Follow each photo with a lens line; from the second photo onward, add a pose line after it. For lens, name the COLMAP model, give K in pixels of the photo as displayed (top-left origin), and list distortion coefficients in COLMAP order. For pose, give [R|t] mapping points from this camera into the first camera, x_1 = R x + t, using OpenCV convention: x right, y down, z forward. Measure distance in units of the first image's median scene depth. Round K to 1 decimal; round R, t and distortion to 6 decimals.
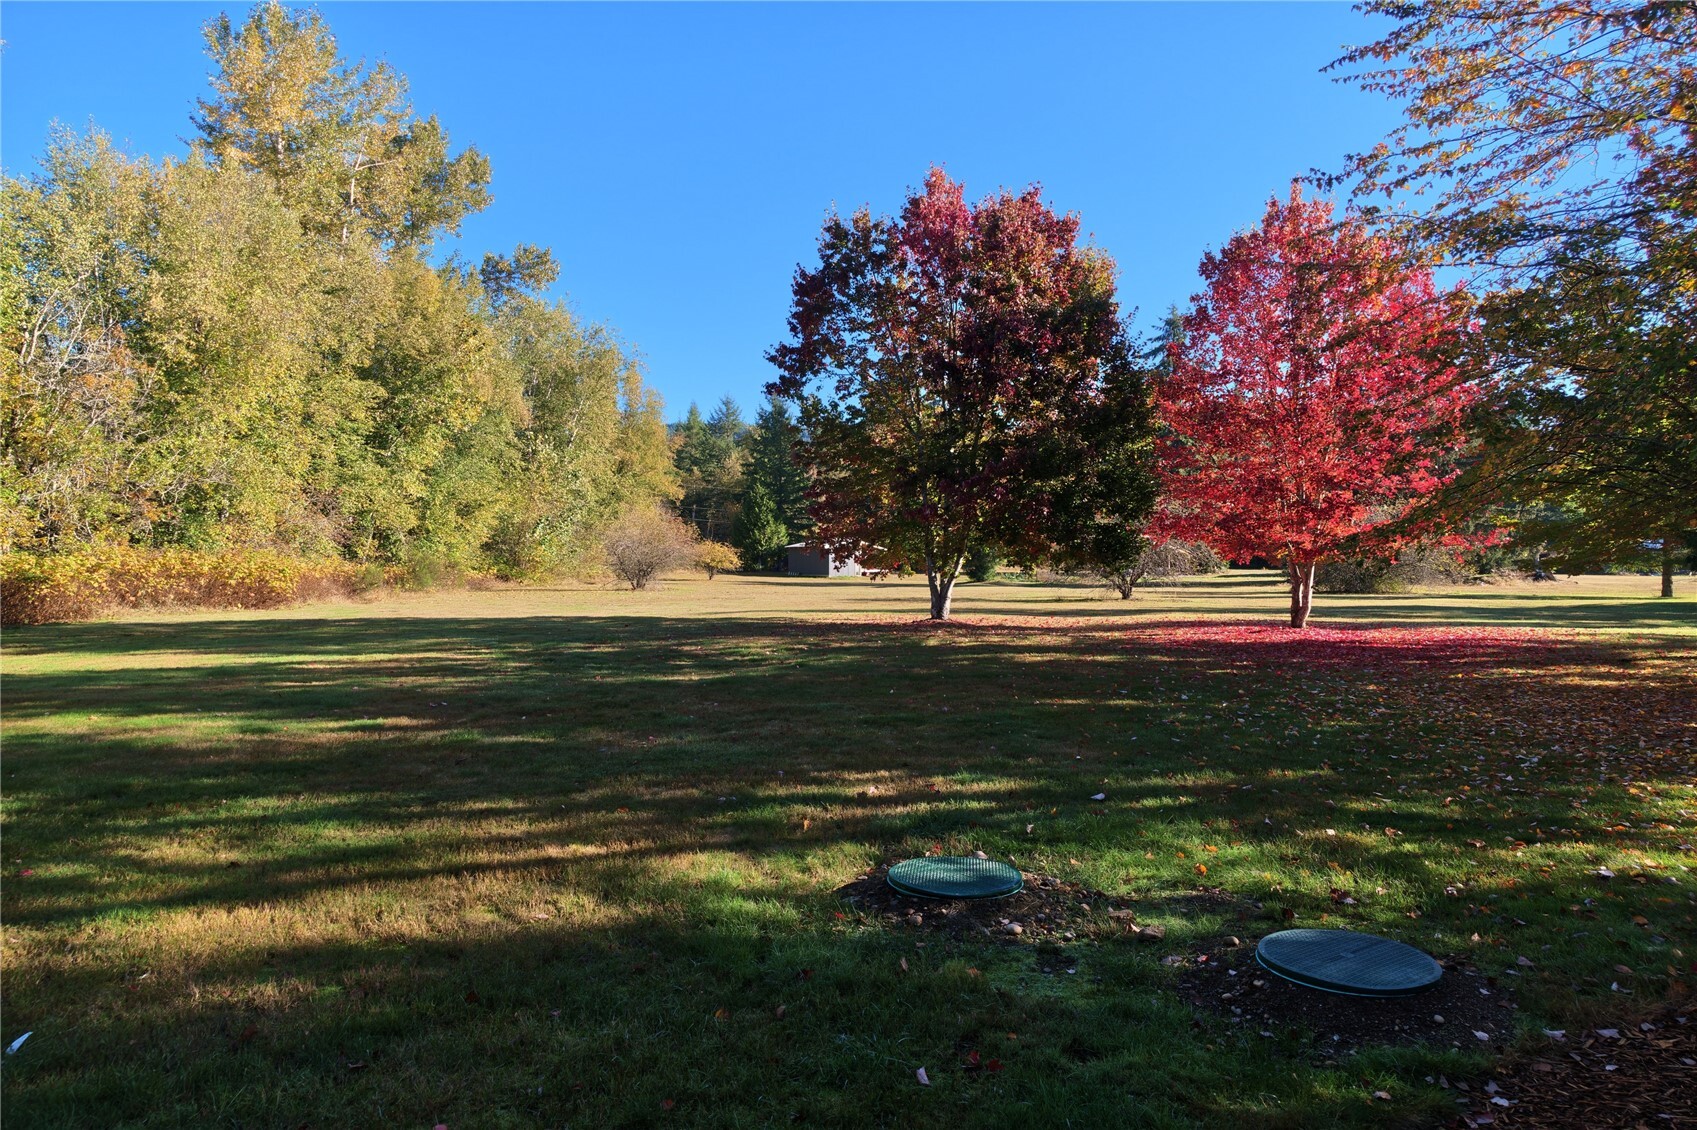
lens RADIAL K [[976.9, 0, 848.5], [0, 976.9, 565.0], [0, 0, 1]] dist [0.000900, -0.000411]
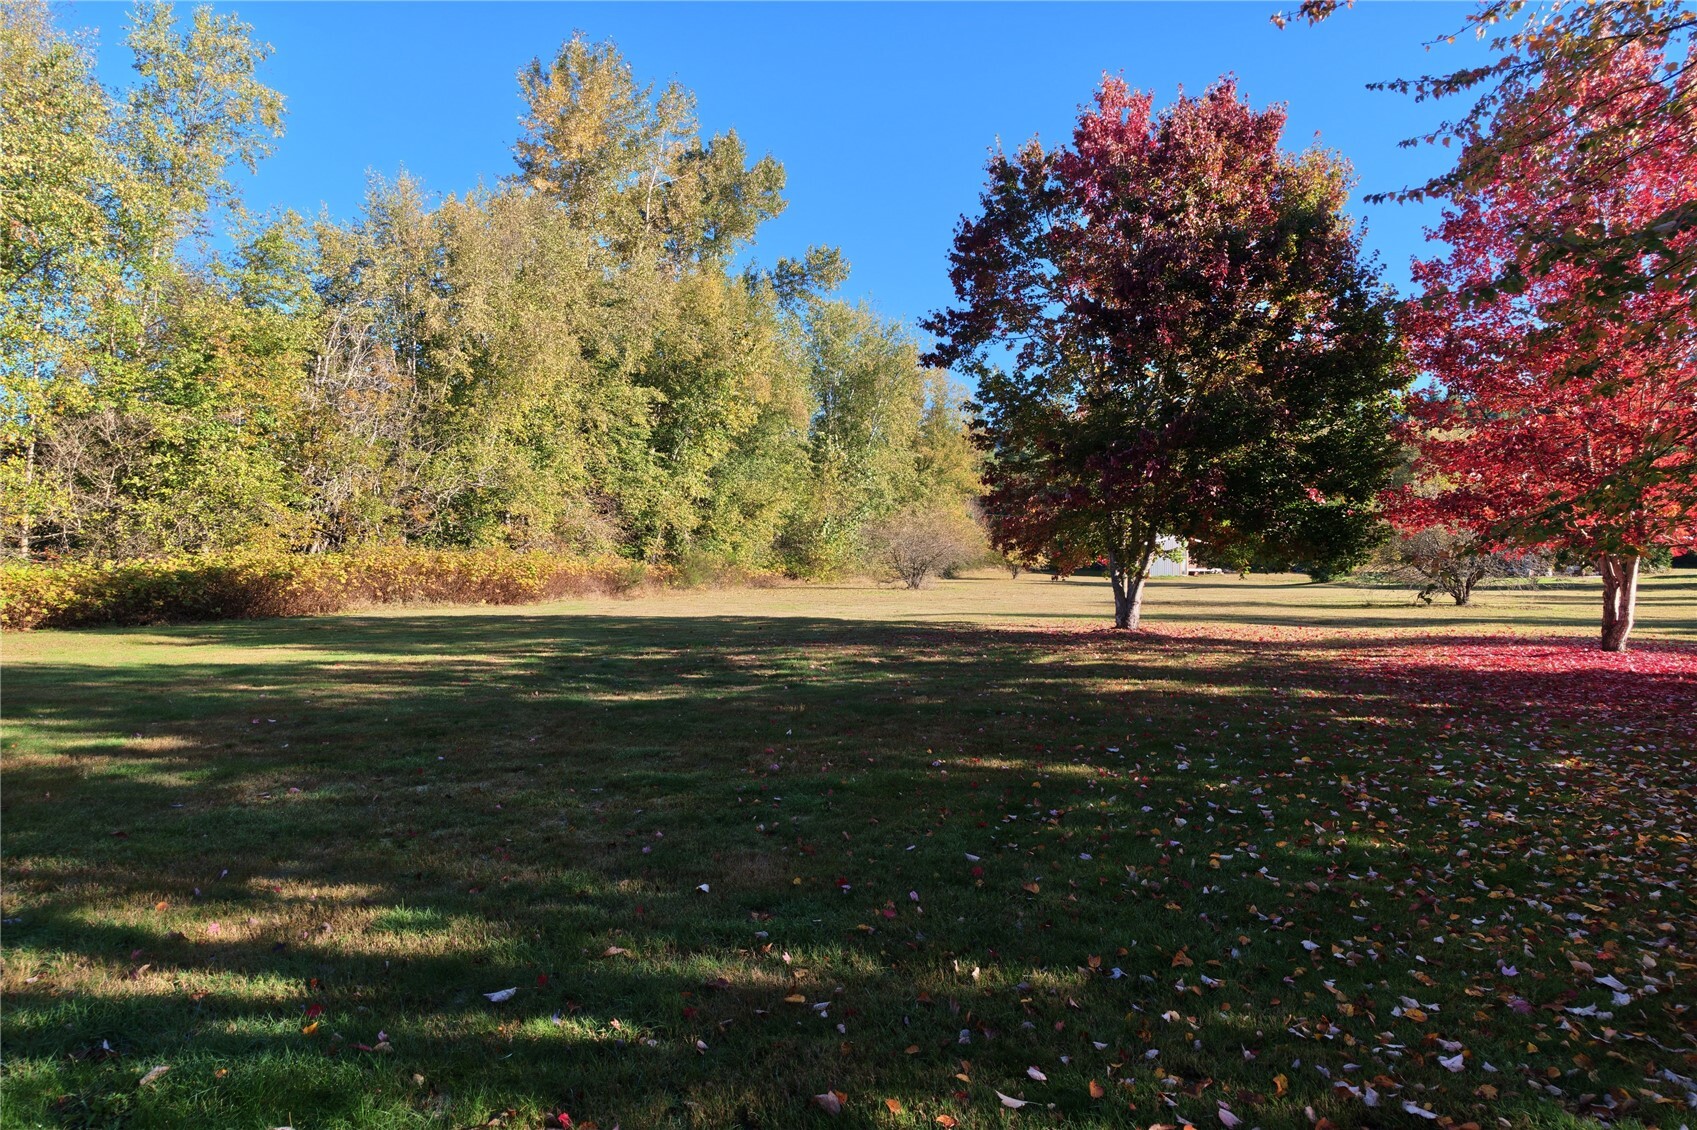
lens RADIAL K [[1011.7, 0, 848.5], [0, 1011.7, 565.0], [0, 0, 1]] dist [-0.003128, -0.001983]
pose [[0.953656, -0.000169, -0.300898, 0.076315], [0.000528, 0.999999, 0.001114, 0.001112], [0.300898, -0.001221, 0.953656, 0.070585]]
